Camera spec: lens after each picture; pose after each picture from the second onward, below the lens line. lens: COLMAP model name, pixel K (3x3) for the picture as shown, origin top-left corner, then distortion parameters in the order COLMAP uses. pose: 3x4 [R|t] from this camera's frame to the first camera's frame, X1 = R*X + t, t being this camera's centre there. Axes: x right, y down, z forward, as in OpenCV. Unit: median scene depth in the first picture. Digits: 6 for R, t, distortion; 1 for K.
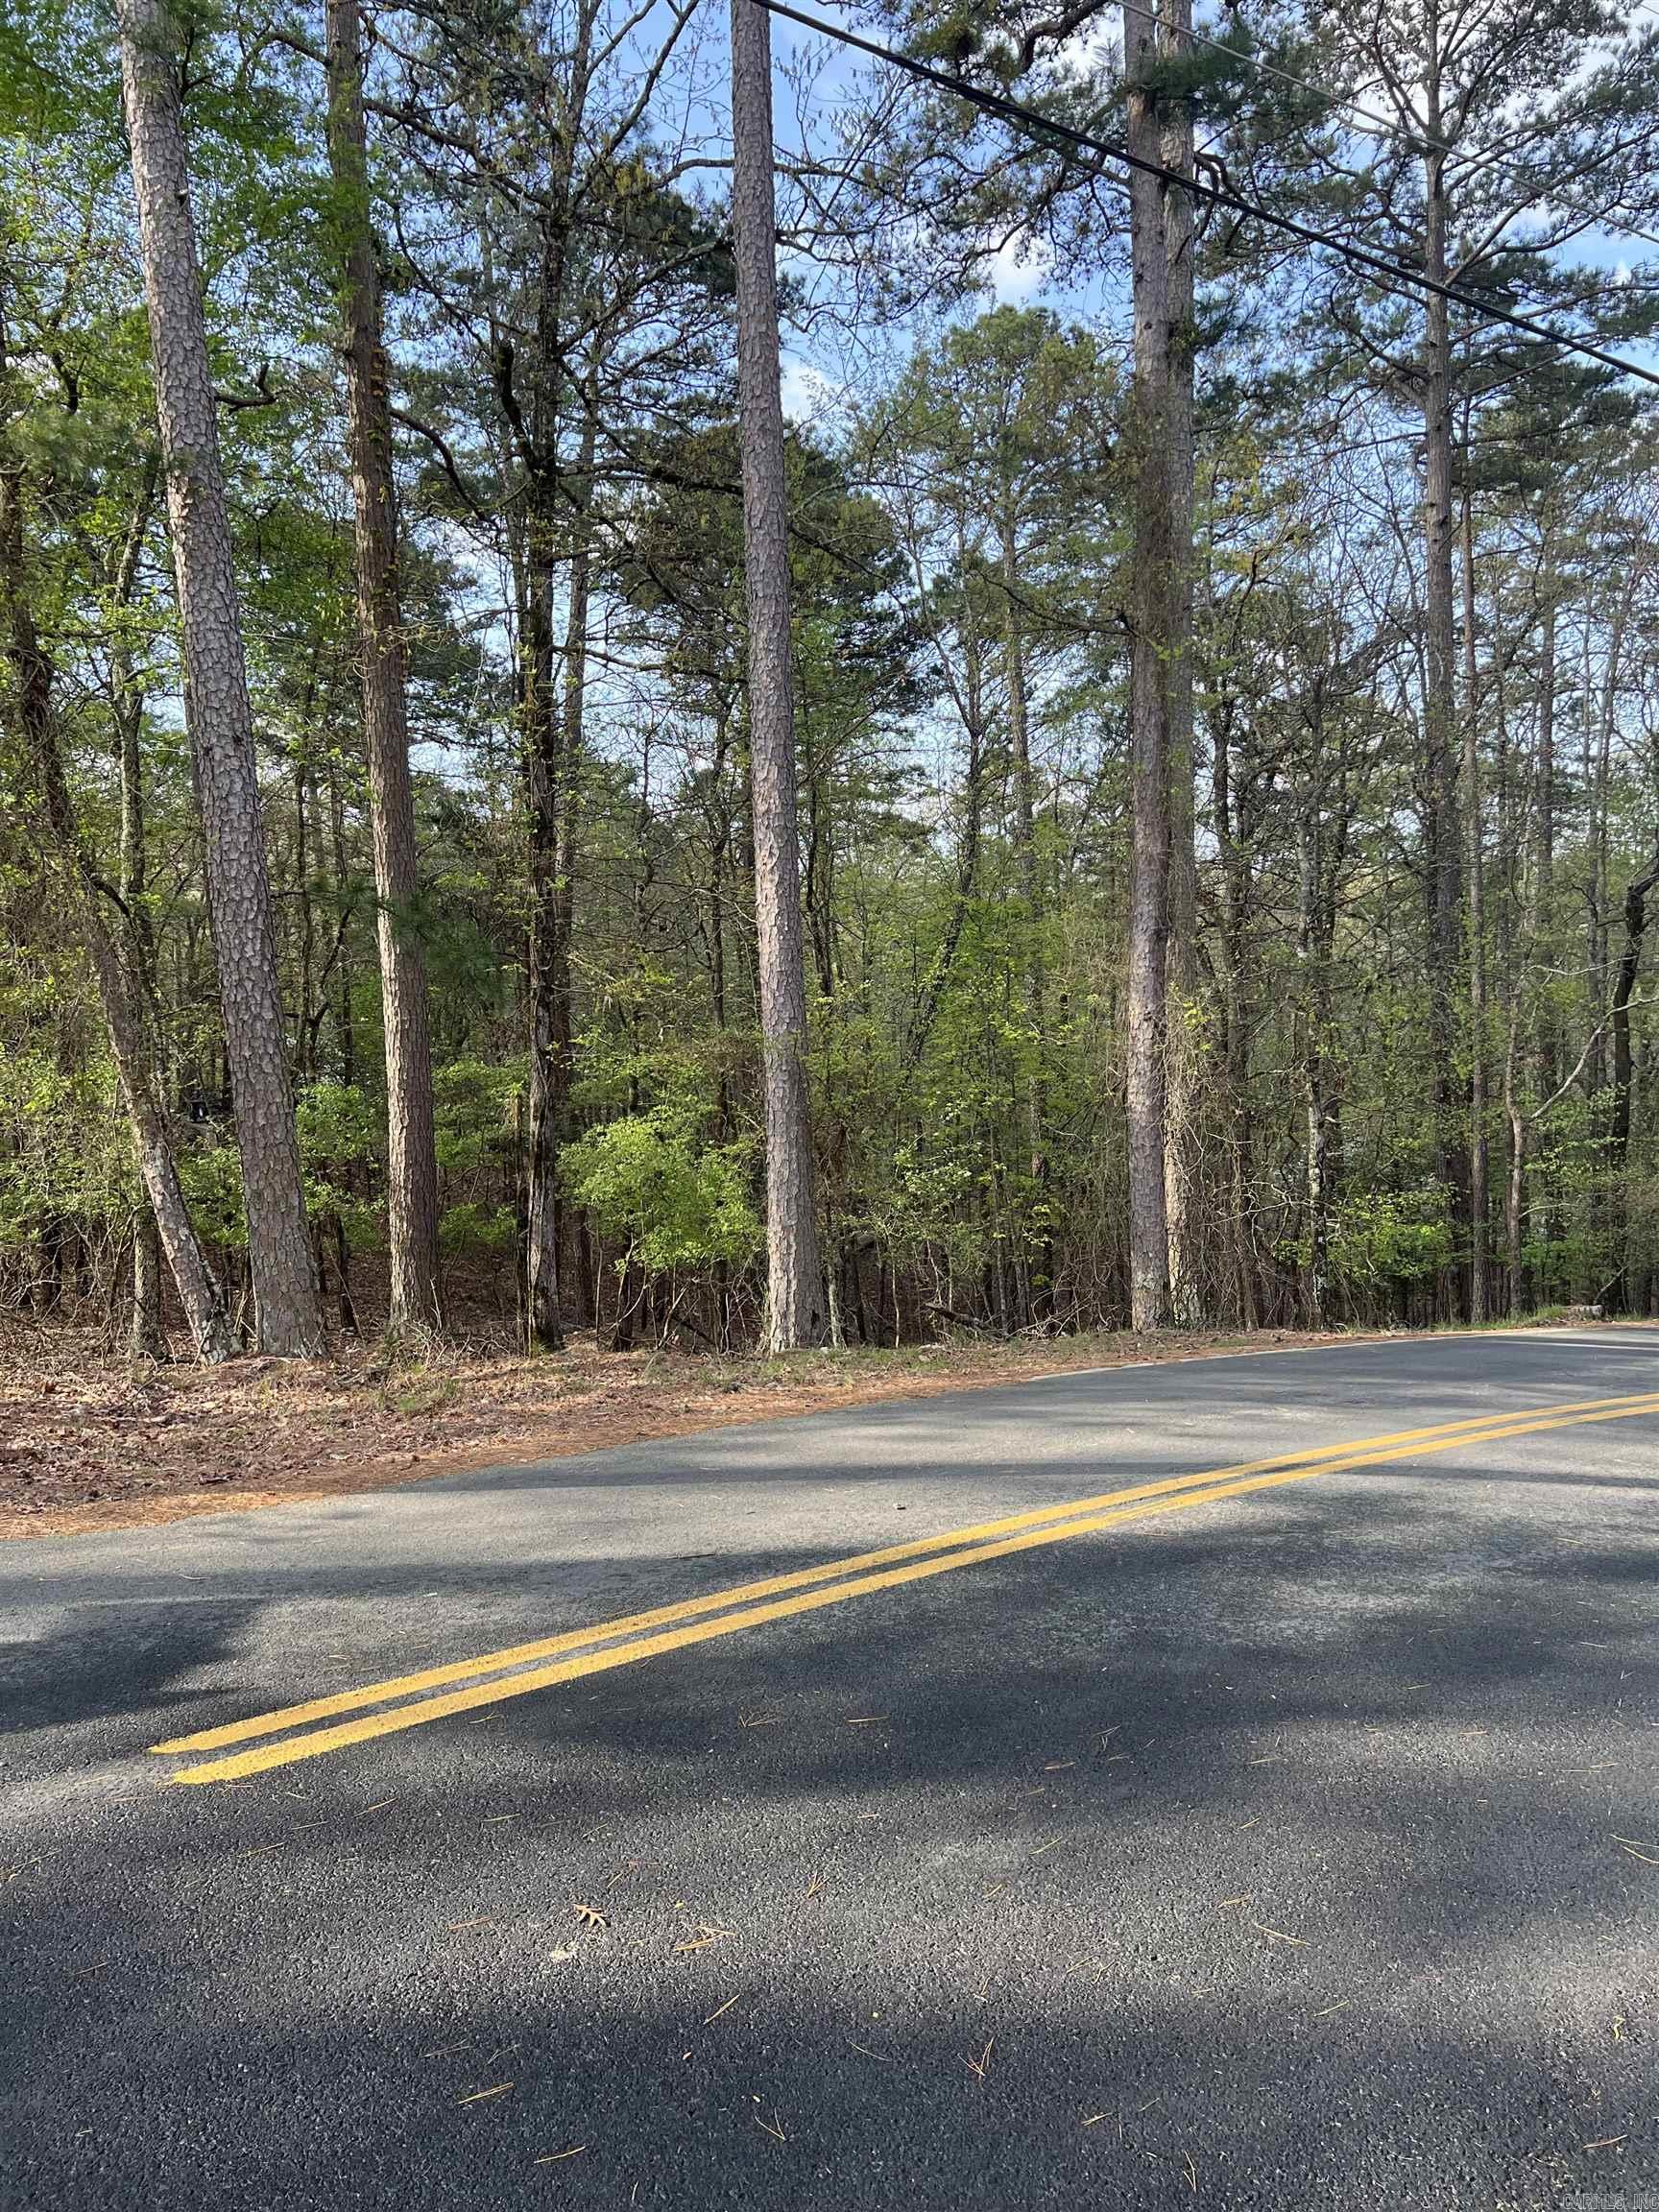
lens RADIAL K [[1710.9, 0, 829.5], [0, 1710.9, 1106.0], [0, 0, 1]] dist [0.097975, -0.098881]
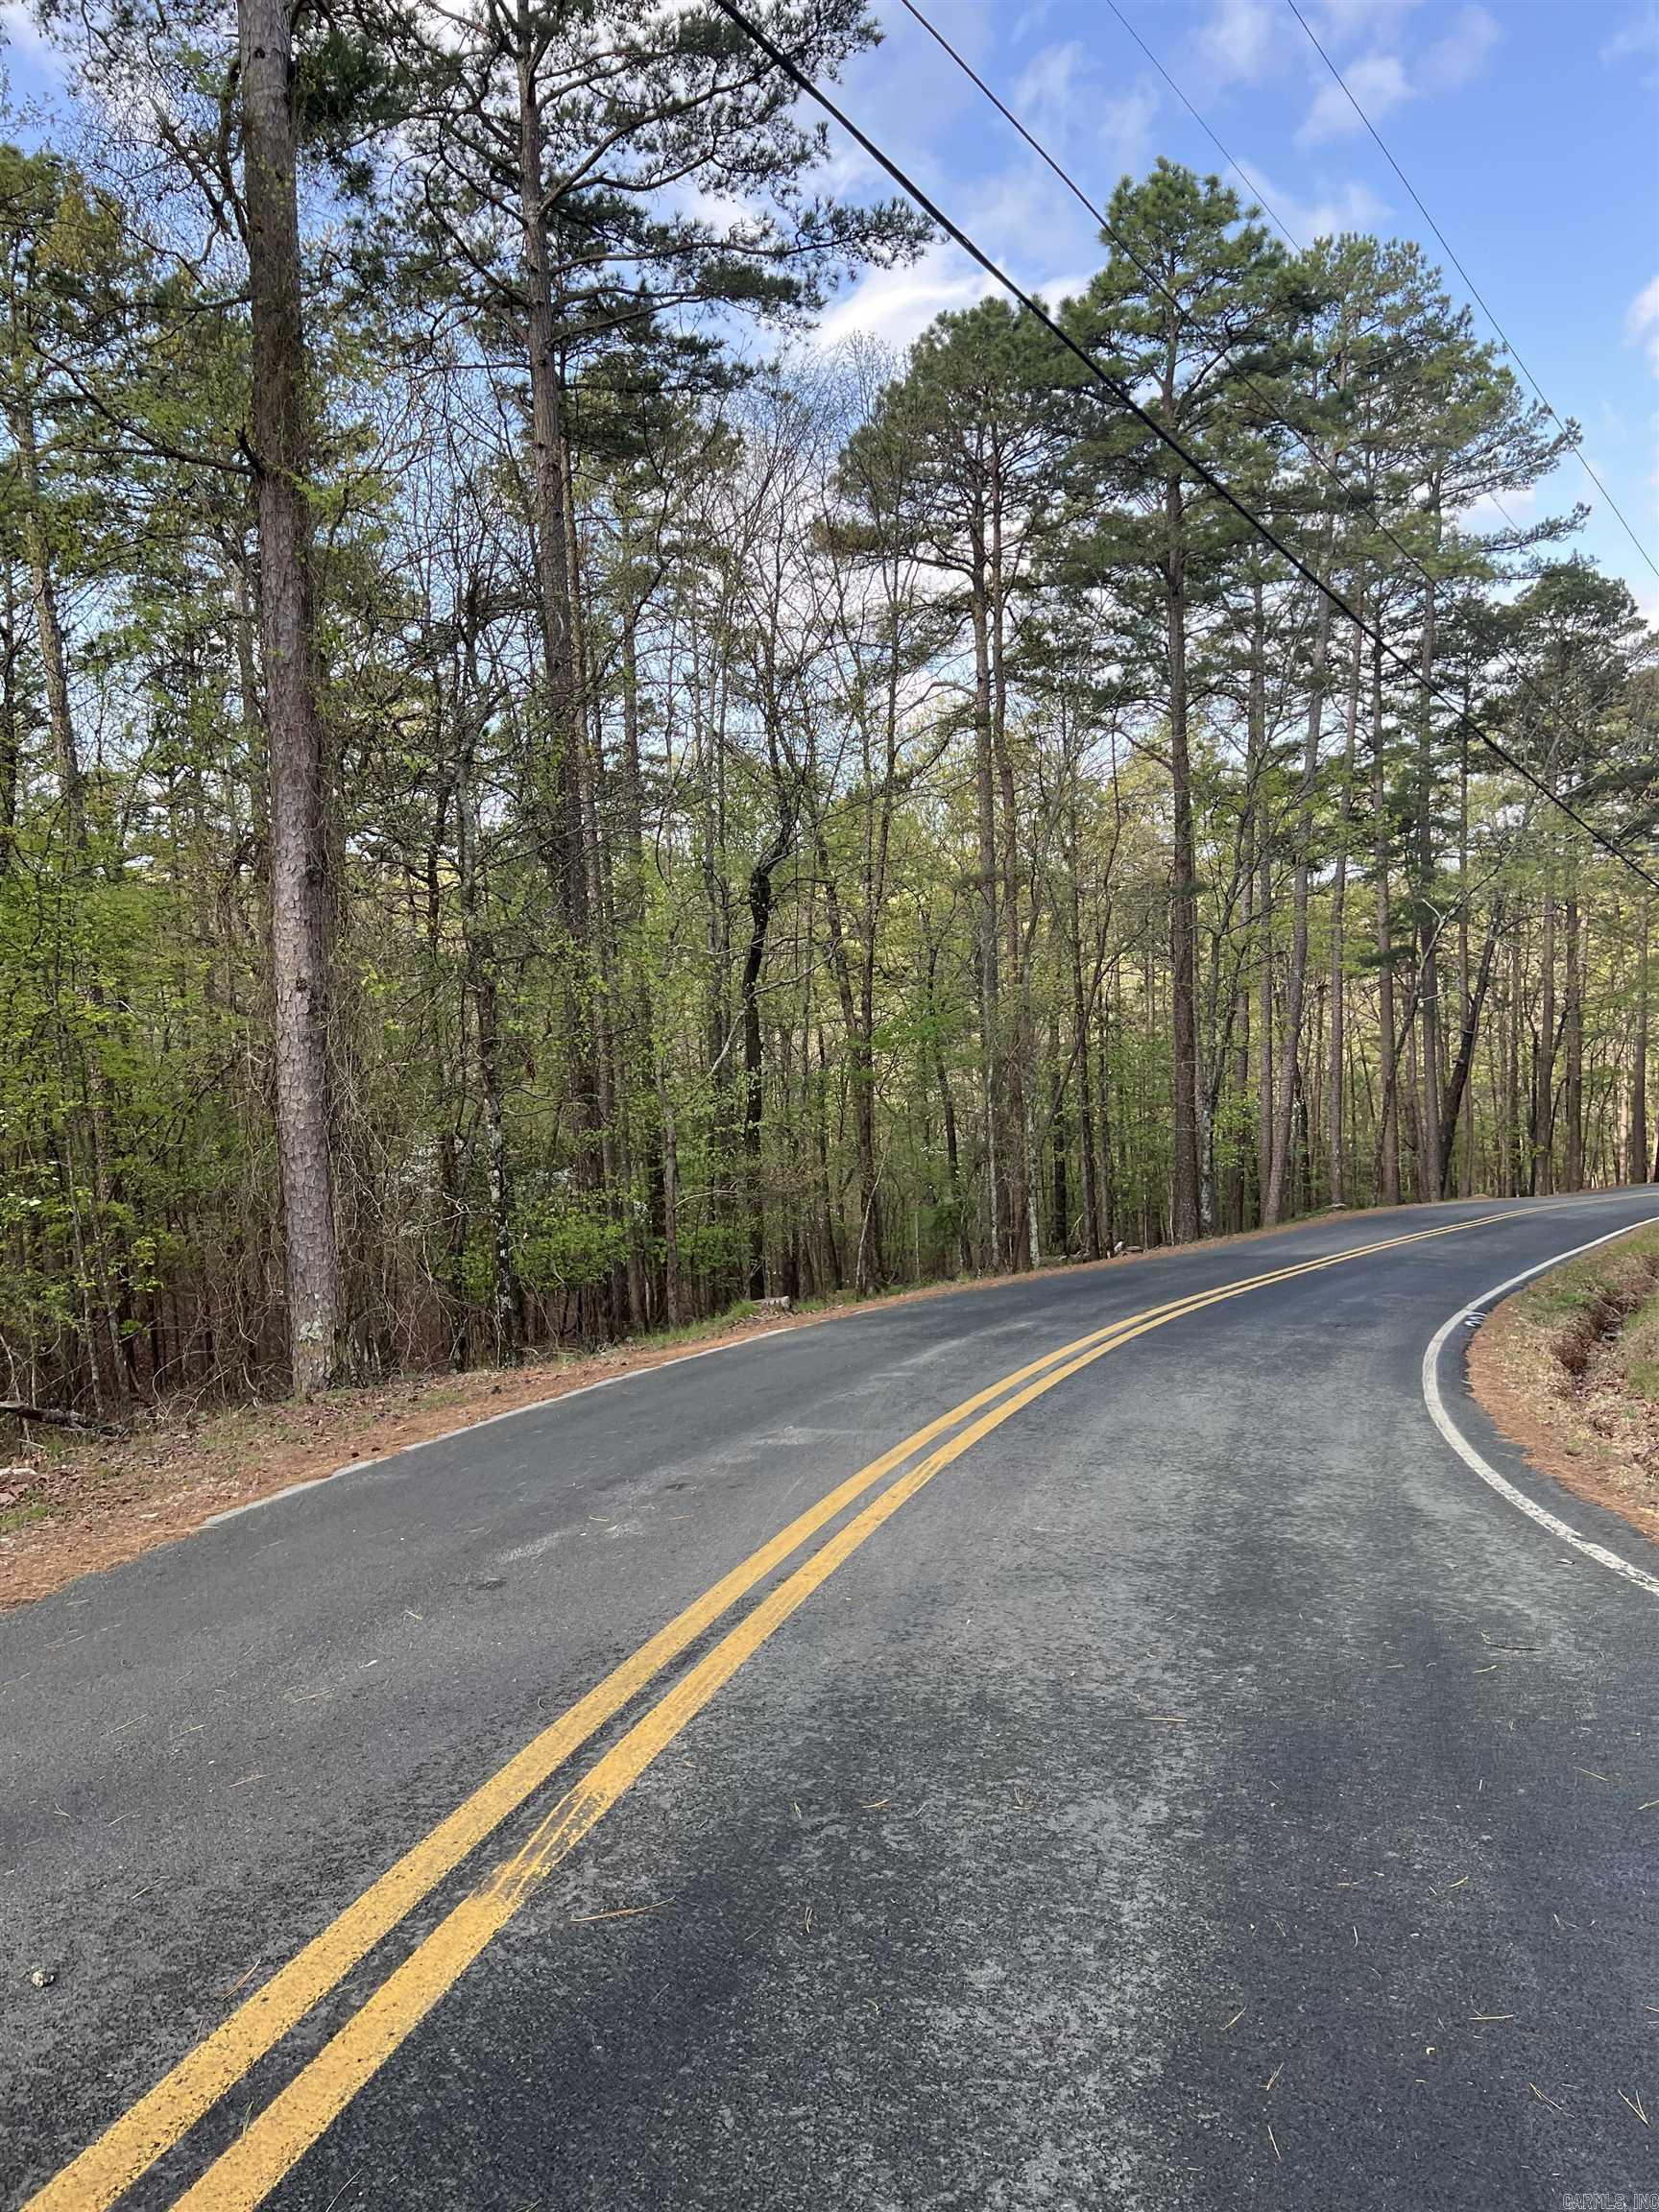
lens RADIAL K [[1710.9, 0, 829.5], [0, 1710.9, 1106.0], [0, 0, 1]] dist [0.097975, -0.098881]
pose [[0.861978, -0.038111, 0.505511, -0.001628], [0.038588, 0.999210, 0.009533, 0.002069], [-0.505475, 0.011290, 0.862767, 0.134788]]
